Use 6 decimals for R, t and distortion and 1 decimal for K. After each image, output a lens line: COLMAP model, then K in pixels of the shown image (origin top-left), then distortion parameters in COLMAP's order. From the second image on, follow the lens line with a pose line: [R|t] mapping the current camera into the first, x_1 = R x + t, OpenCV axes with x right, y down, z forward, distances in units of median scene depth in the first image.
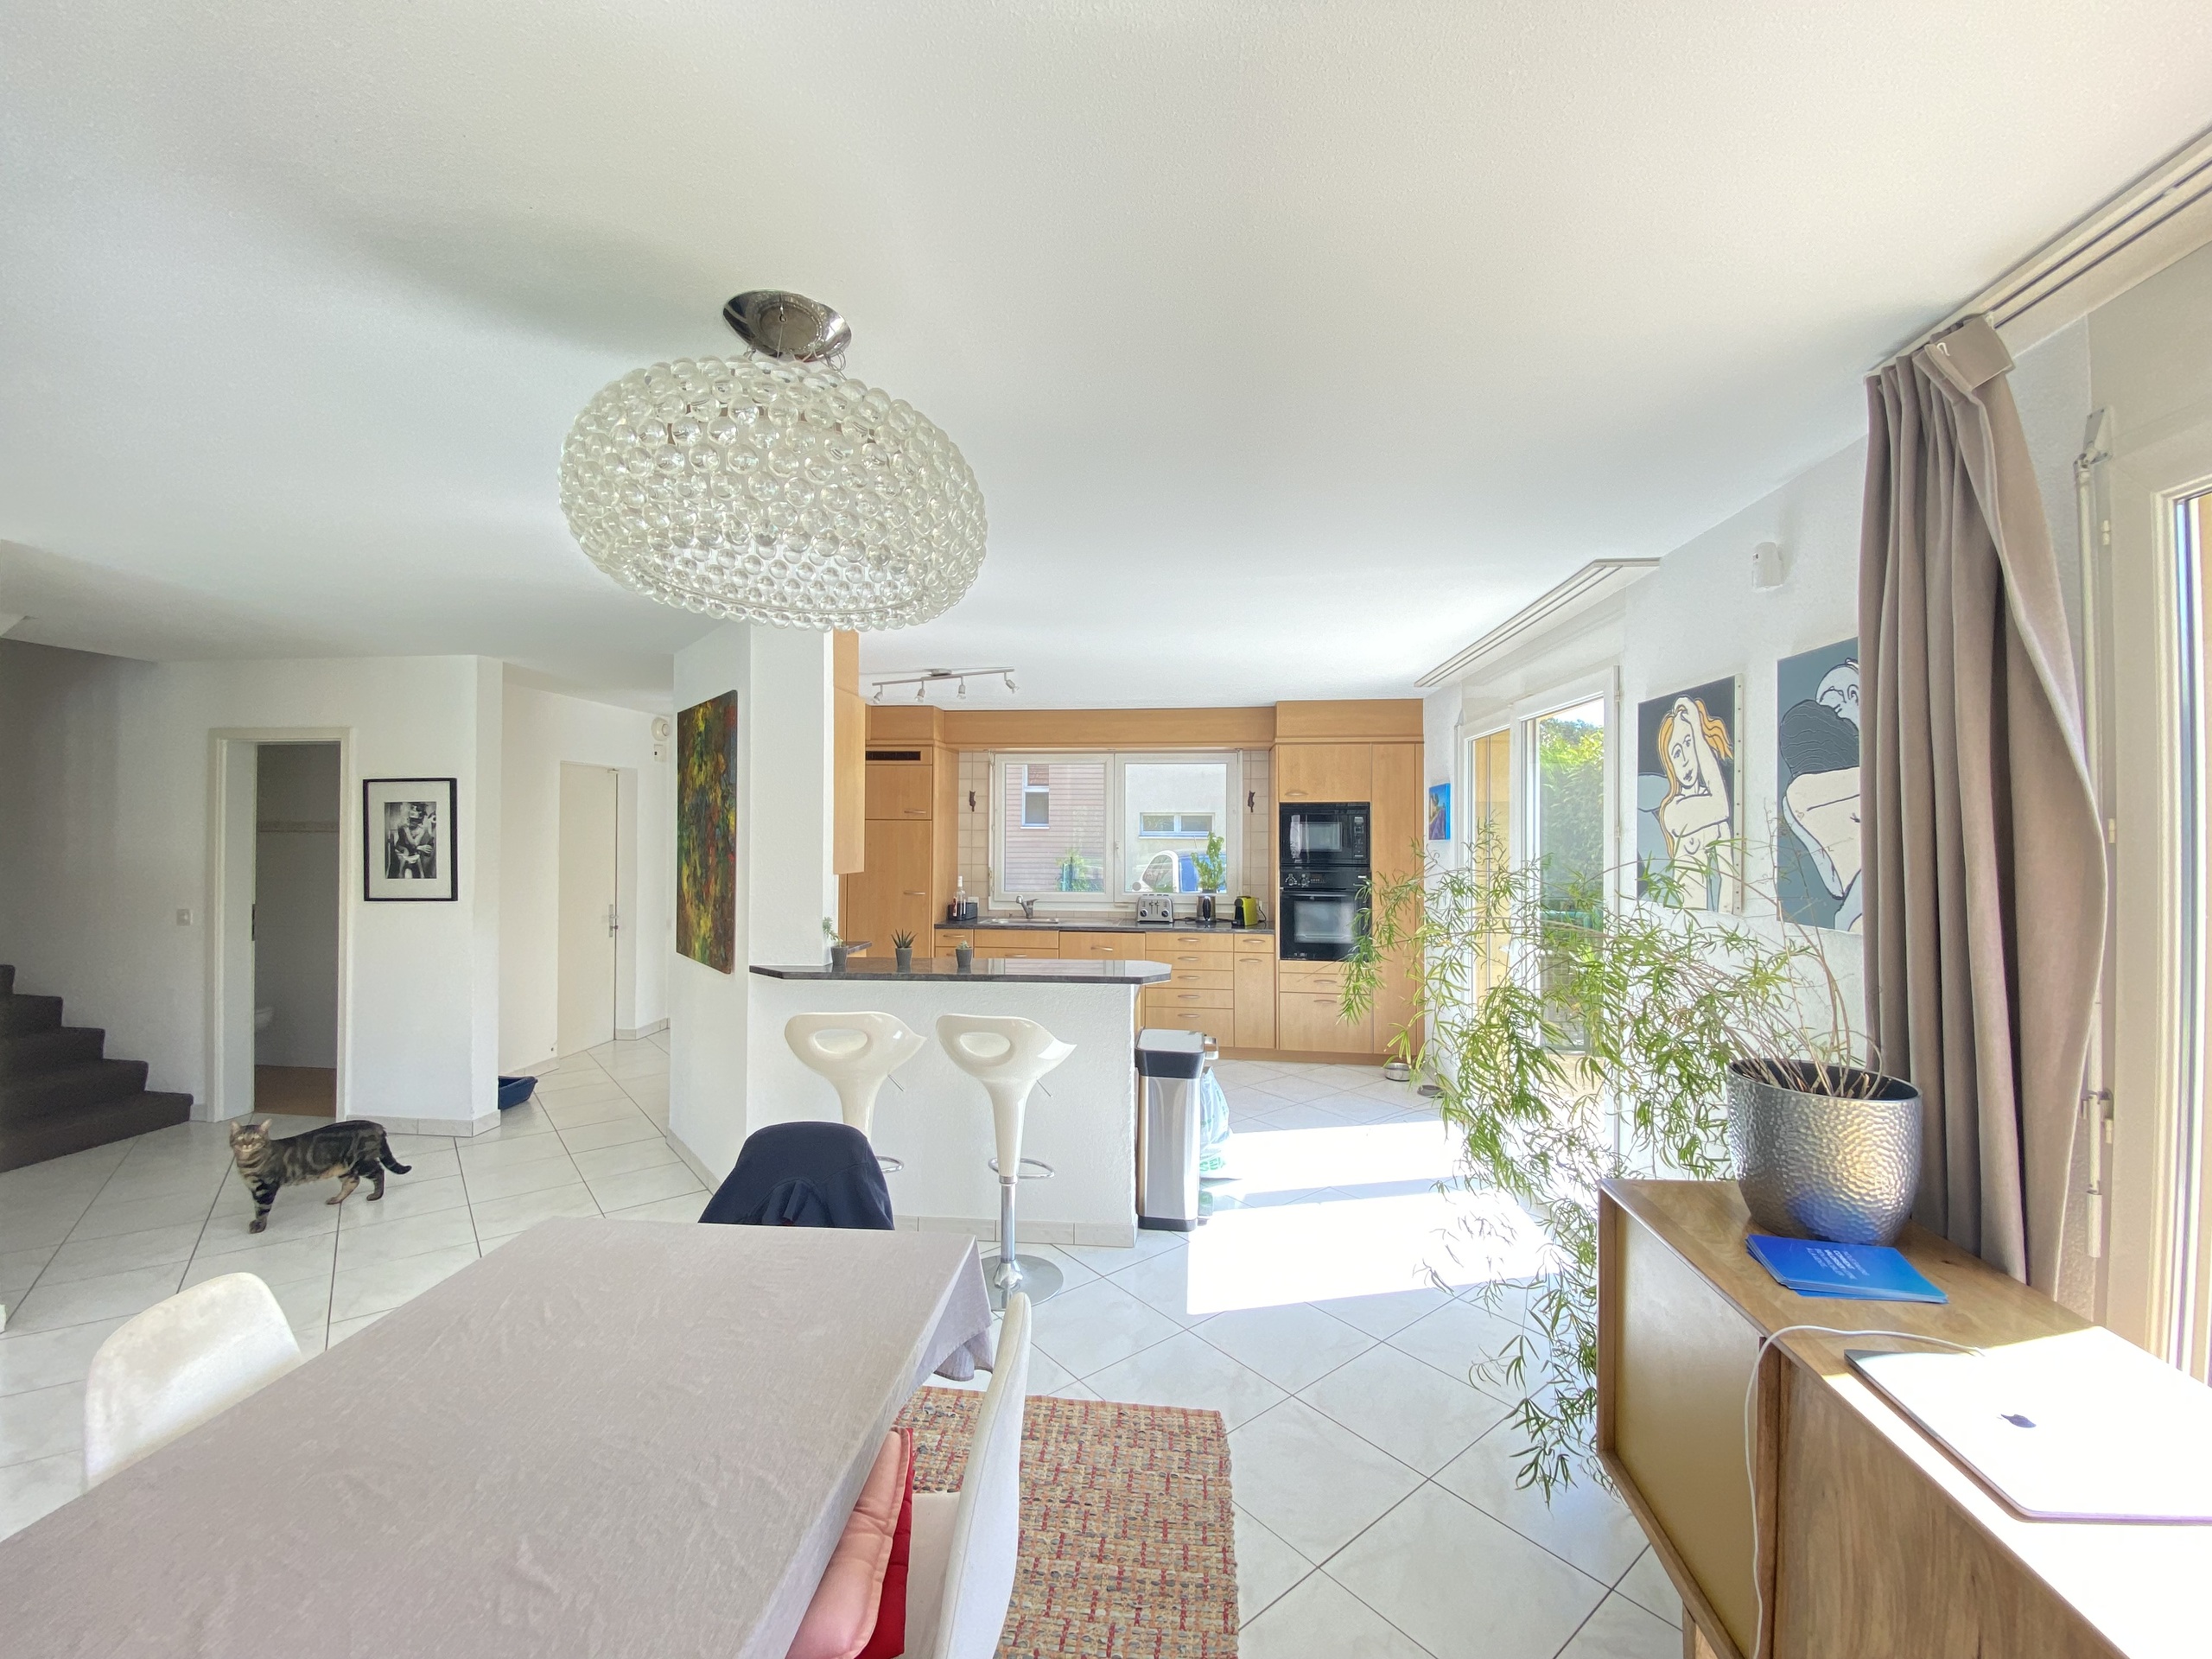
lens RADIAL K [[908.5, 0, 1106.9], [0, 908.5, 817.7], [0, 0, 1]] dist [0.017140, -0.018350]
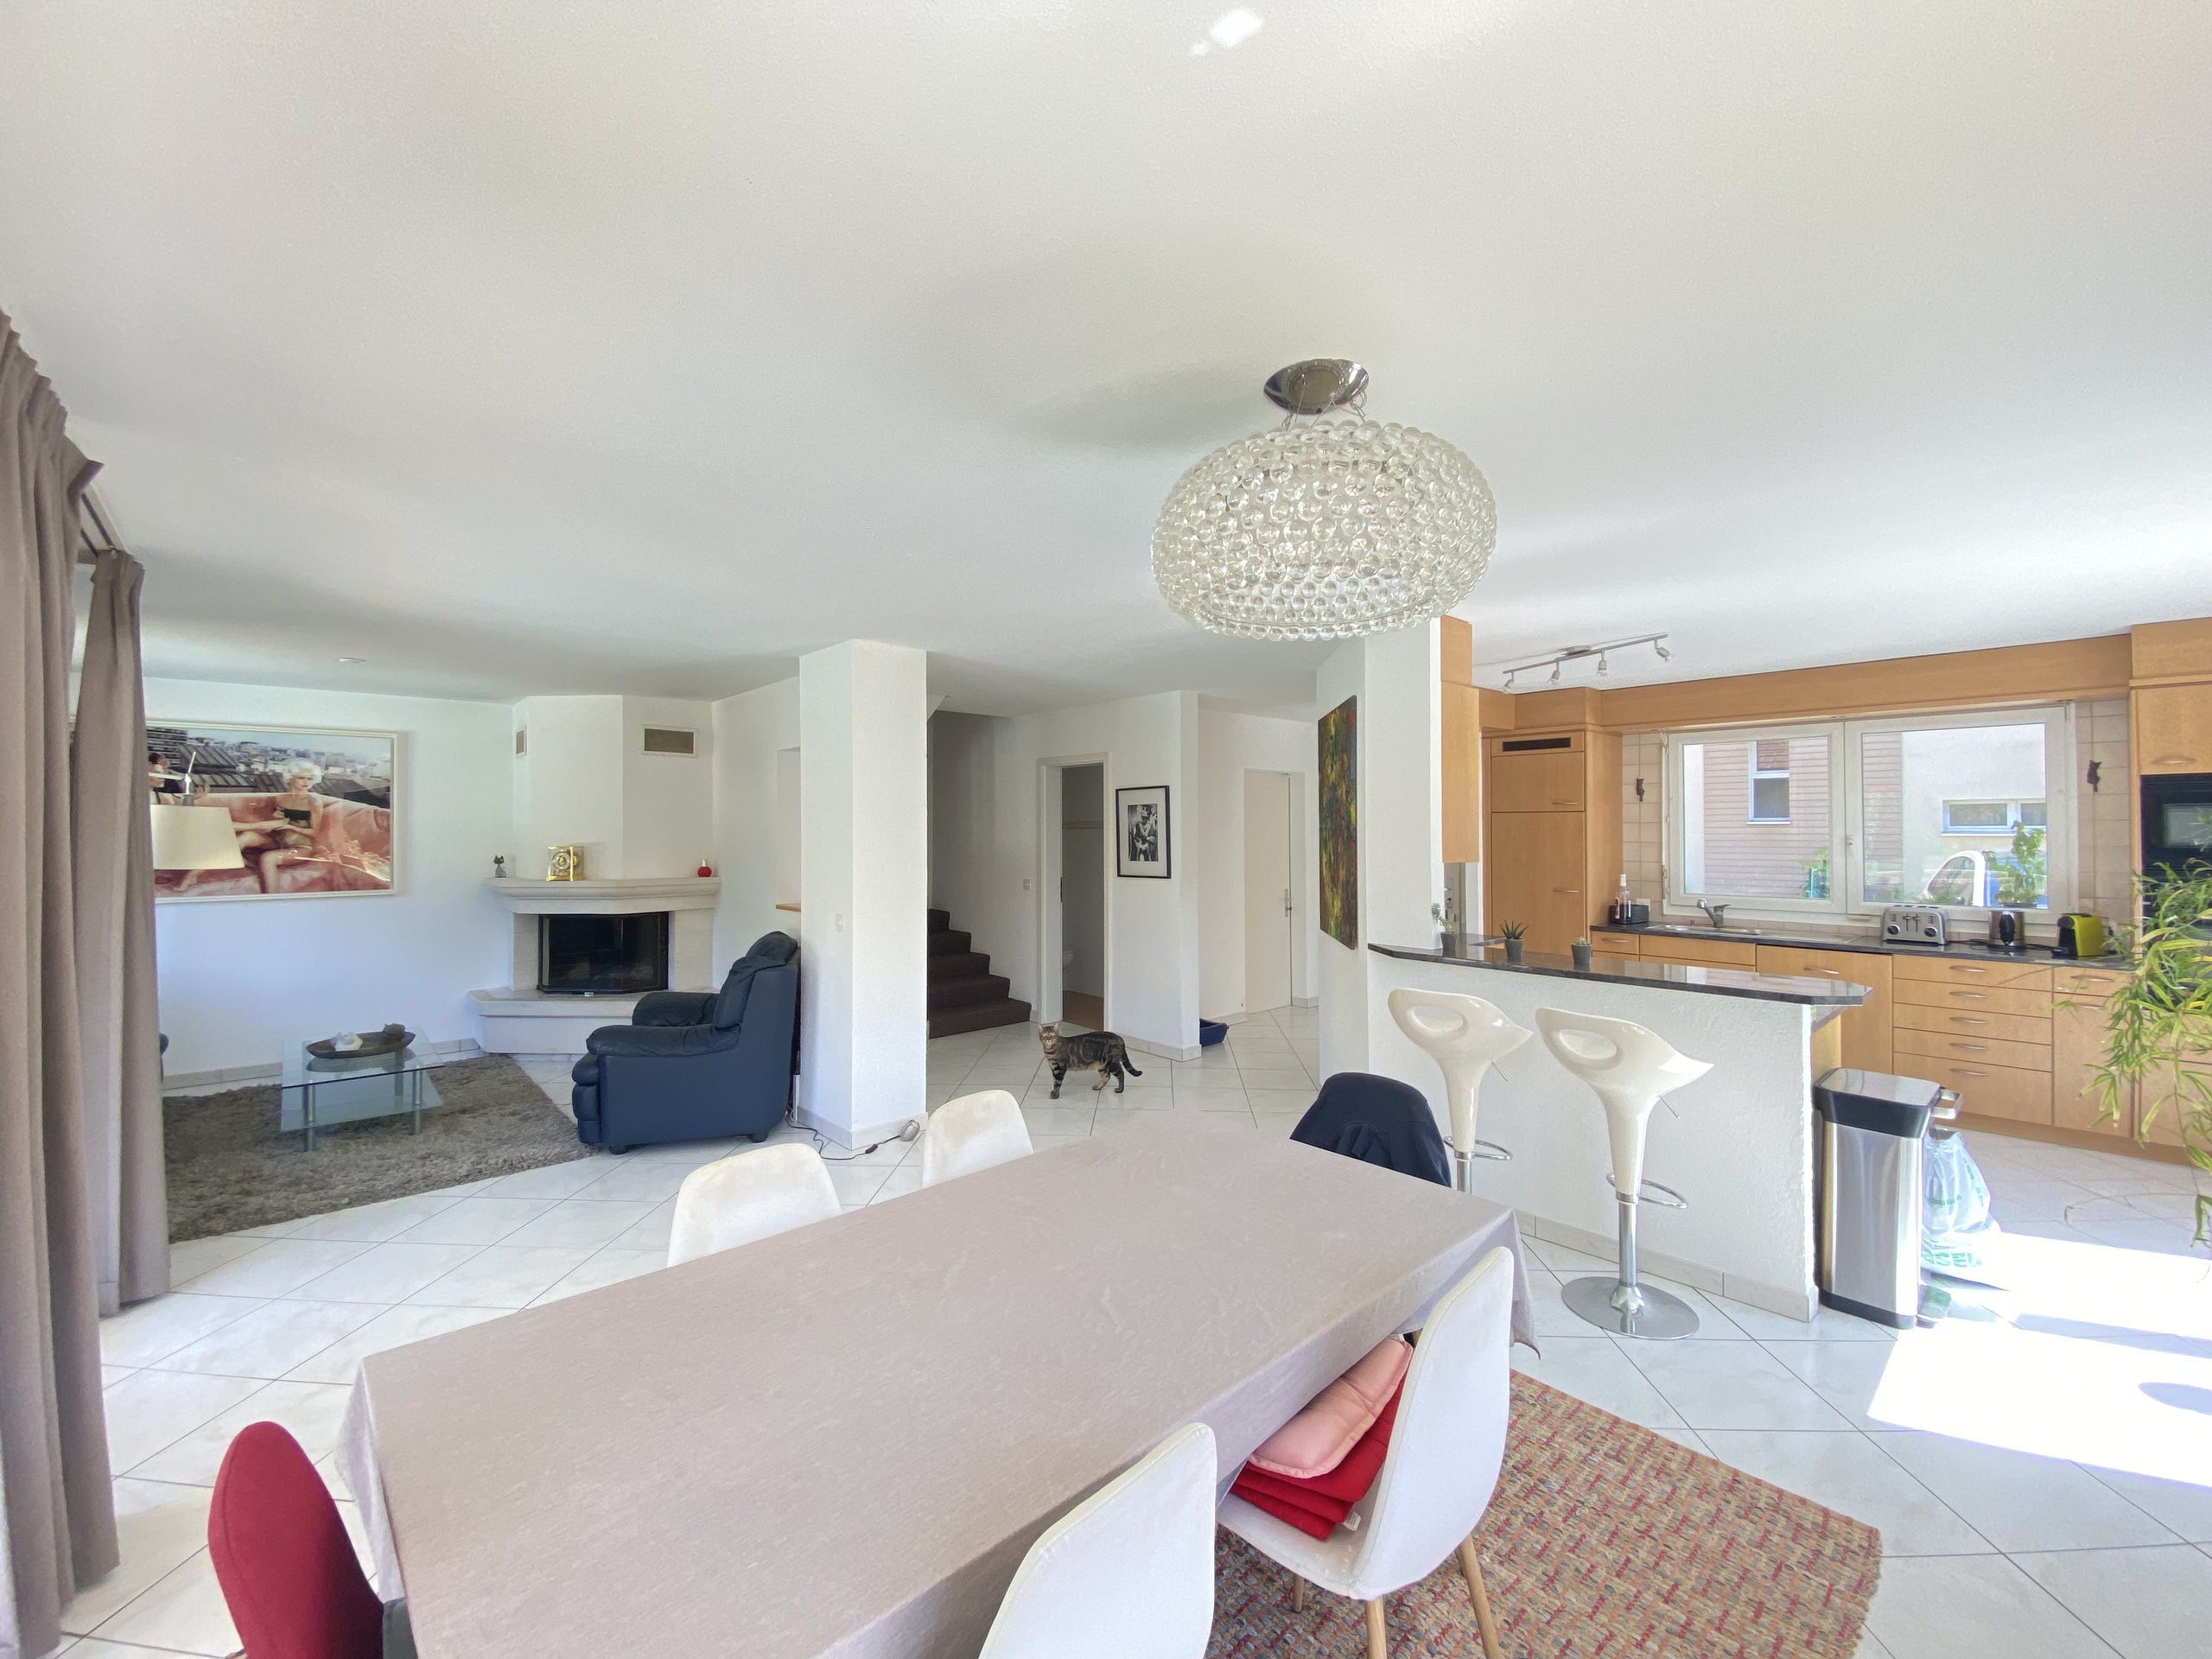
lens RADIAL K [[906.2, 0, 1095.5], [0, 906.2, 824.4], [0, 0, 1]] dist [0.000919, -0.010366]
pose [[0.733932, -0.008321, -0.679172, 0.098559], [0.012774, 0.999917, 0.001554, 0.010410], [0.679103, -0.009816, 0.733978, -0.025681]]
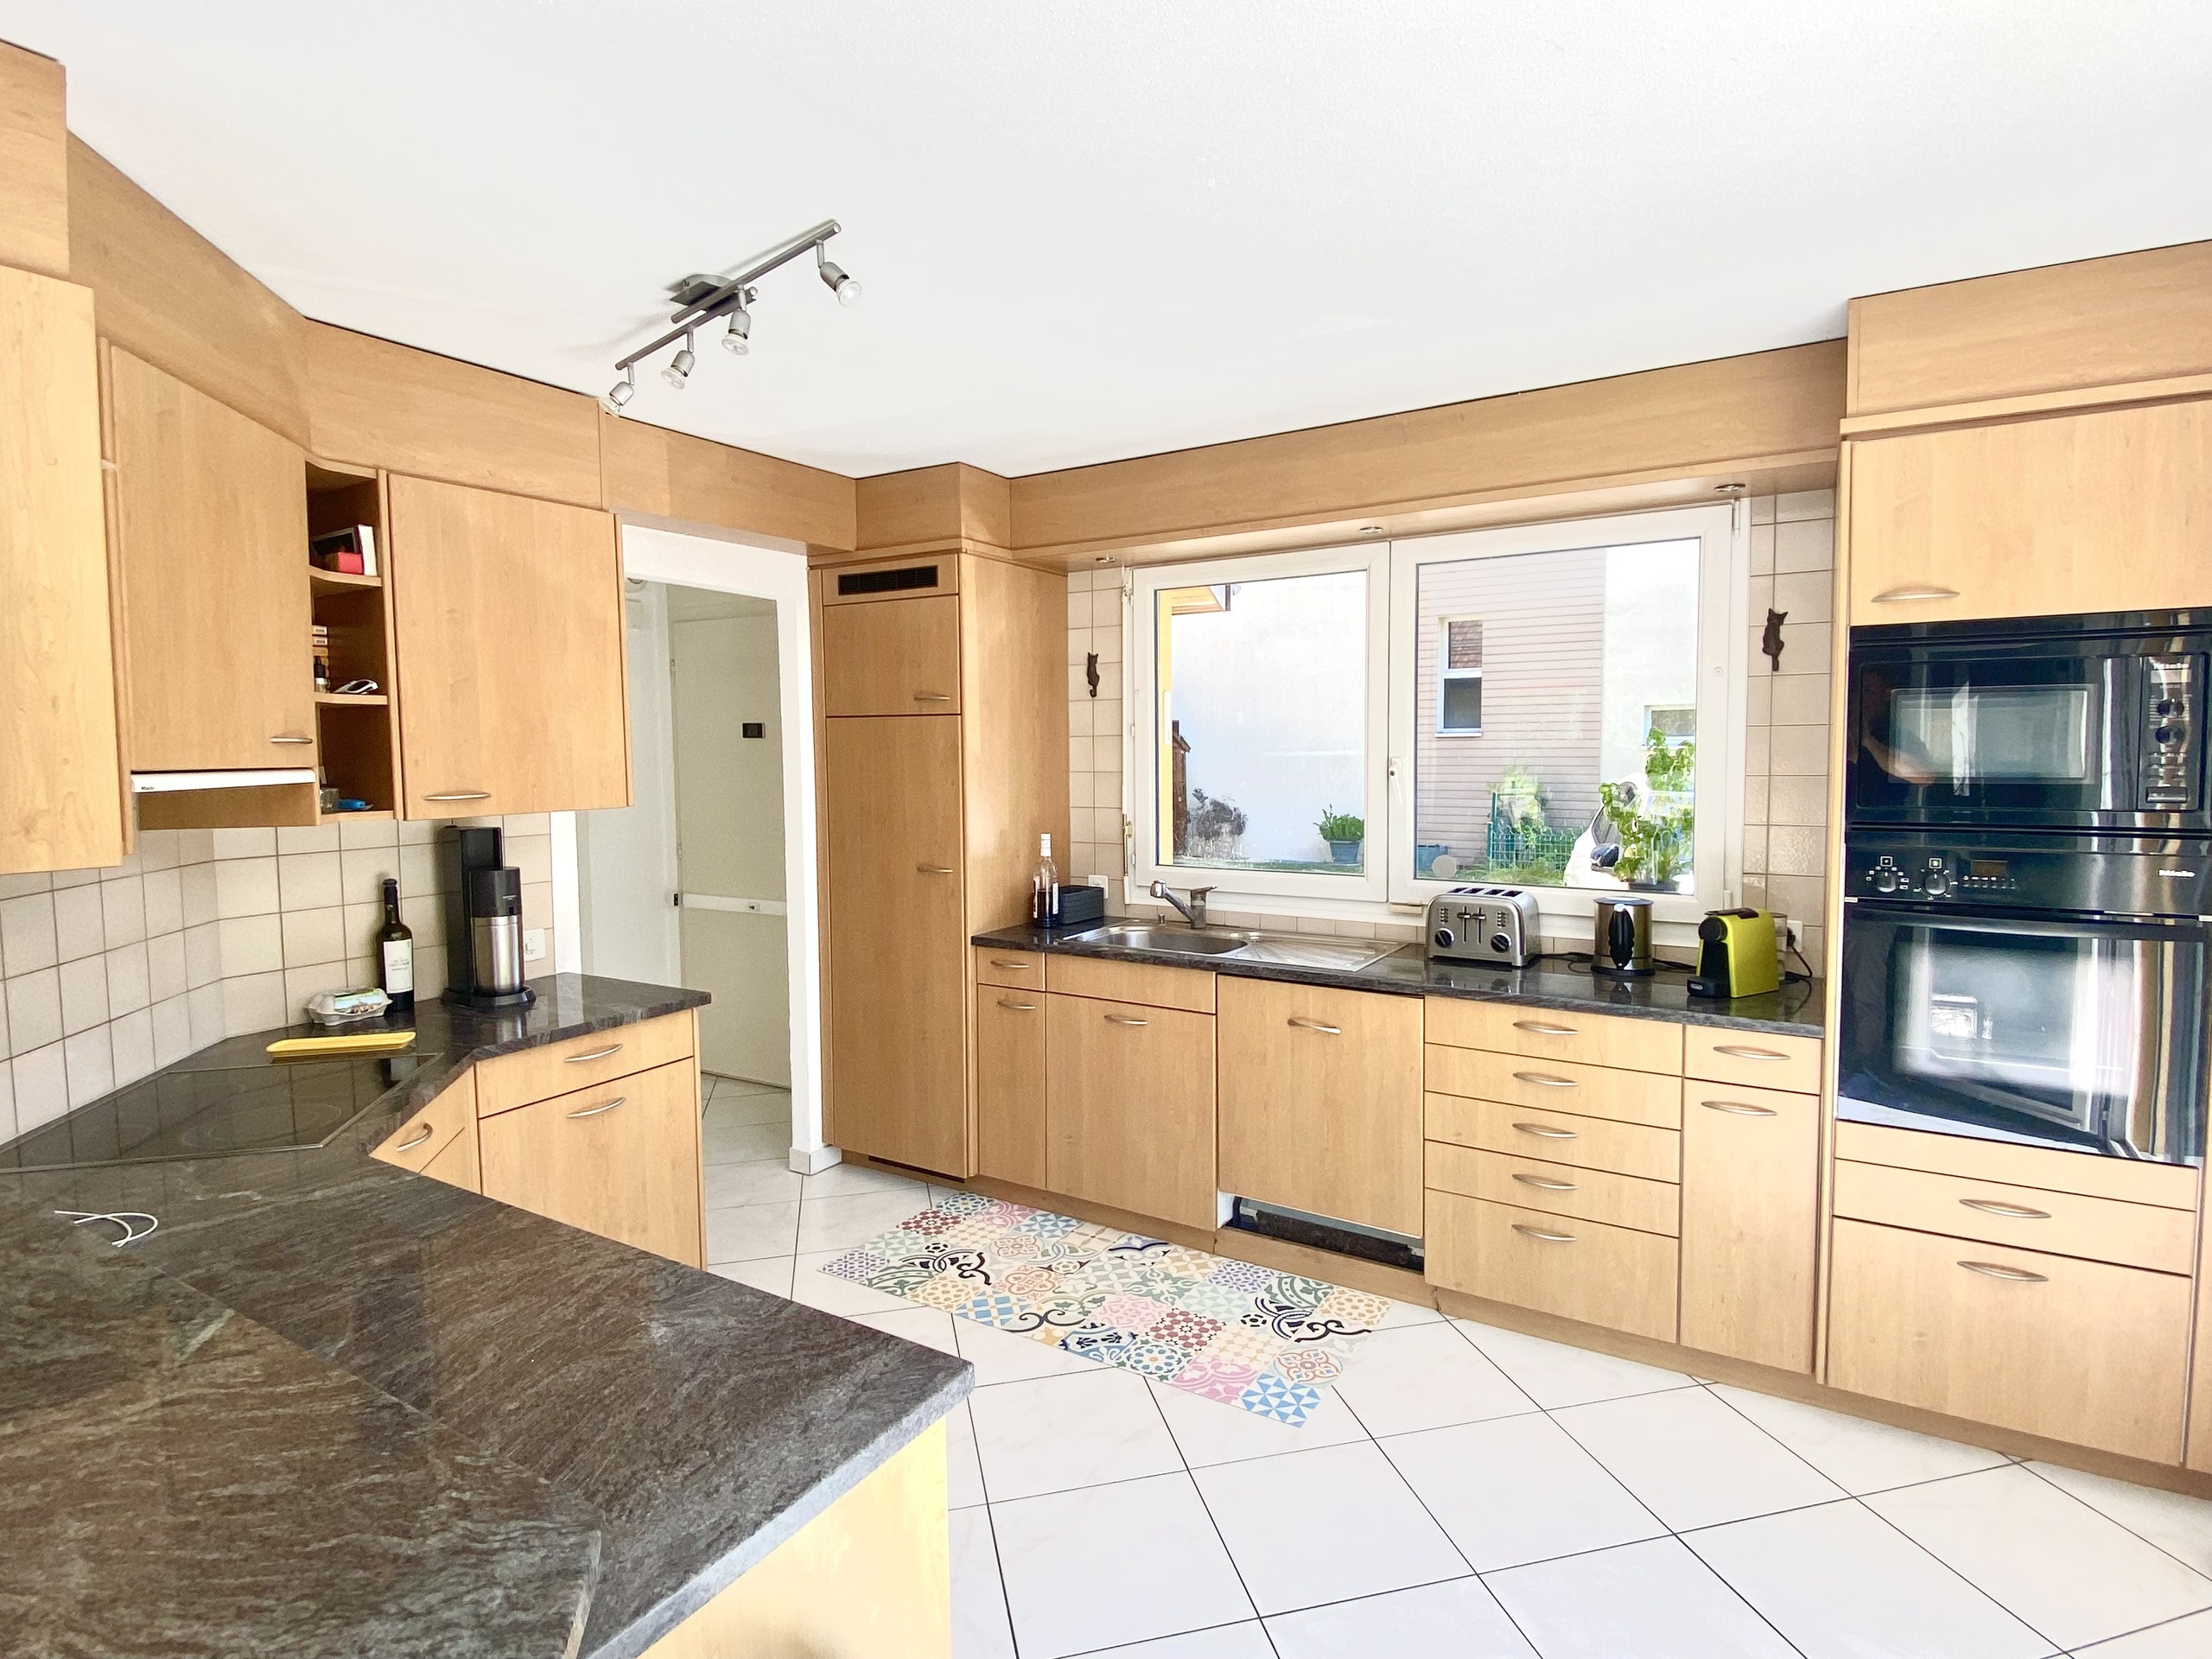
lens RADIAL K [[1133.6, 0, 1083.8], [0, 1133.6, 825.9], [0, 0, 1]] dist [0.001837, -0.003537]
pose [[0.894941, 0.018785, -0.445788, 0.186404], [0.019935, 0.996432, 0.082008, 0.019782], [0.445738, -0.082279, 0.891374, 0.769257]]
